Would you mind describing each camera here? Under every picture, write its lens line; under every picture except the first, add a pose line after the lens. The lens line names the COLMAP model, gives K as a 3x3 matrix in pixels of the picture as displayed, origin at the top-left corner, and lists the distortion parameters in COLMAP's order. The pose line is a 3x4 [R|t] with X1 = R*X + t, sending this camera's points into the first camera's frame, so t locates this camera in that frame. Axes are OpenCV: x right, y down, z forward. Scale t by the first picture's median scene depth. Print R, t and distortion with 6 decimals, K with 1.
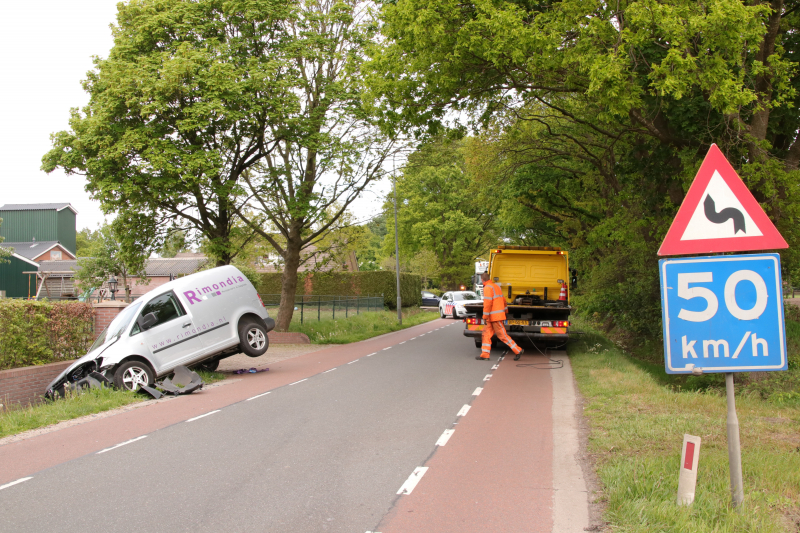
lens RADIAL K [[832.3, 0, 380.6], [0, 832.3, 268.3], [0, 0, 1]] dist [-0.026747, -0.001473]
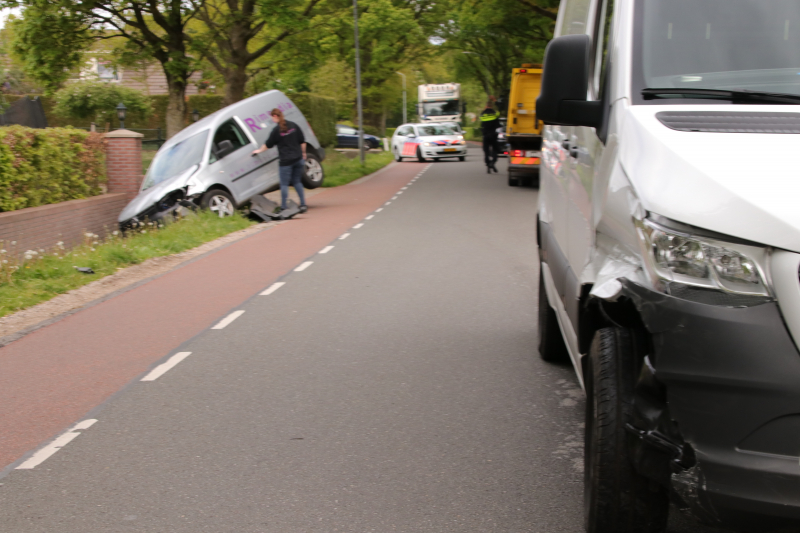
lens RADIAL K [[1439.1, 0, 400.0], [0, 1439.1, 266.5], [0, 0, 1]] dist [0.181838, 0.156958]
pose [[0.990223, -0.017017, 0.138452, -0.209059], [-0.000189, 0.992366, 0.123327, -0.005695], [-0.139494, -0.122147, 0.982660, -0.467813]]
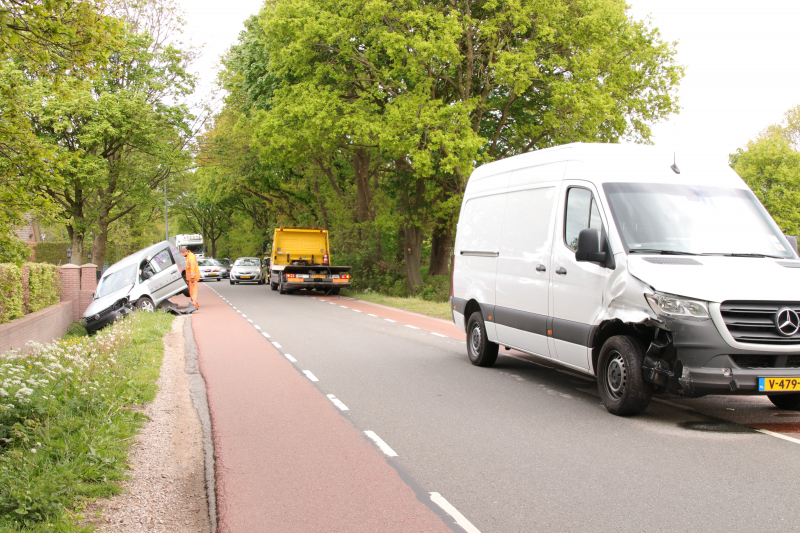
lens RADIAL K [[873.4, 0, 400.0], [0, 873.4, 266.5], [0, 0, 1]] dist [-0.053136, 0.010597]
pose [[0.901314, -0.008188, 0.433089, -0.389370], [-0.006658, 0.999441, 0.032752, -0.009405], [-0.433115, -0.032403, 0.900756, -0.544600]]
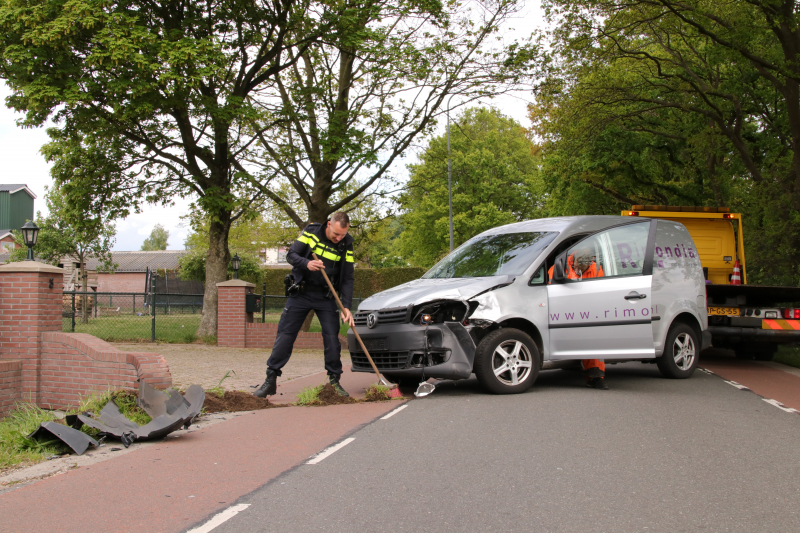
lens RADIAL K [[907.4, 0, 398.8], [0, 907.4, 282.1], [0, 0, 1]] dist [-0.017413, 0.001276]
pose [[0.999767, 0.010777, 0.018683, -0.071047], [-0.010827, 0.999938, 0.002580, 0.040947], [-0.018654, -0.002782, 0.999822, 0.323229]]
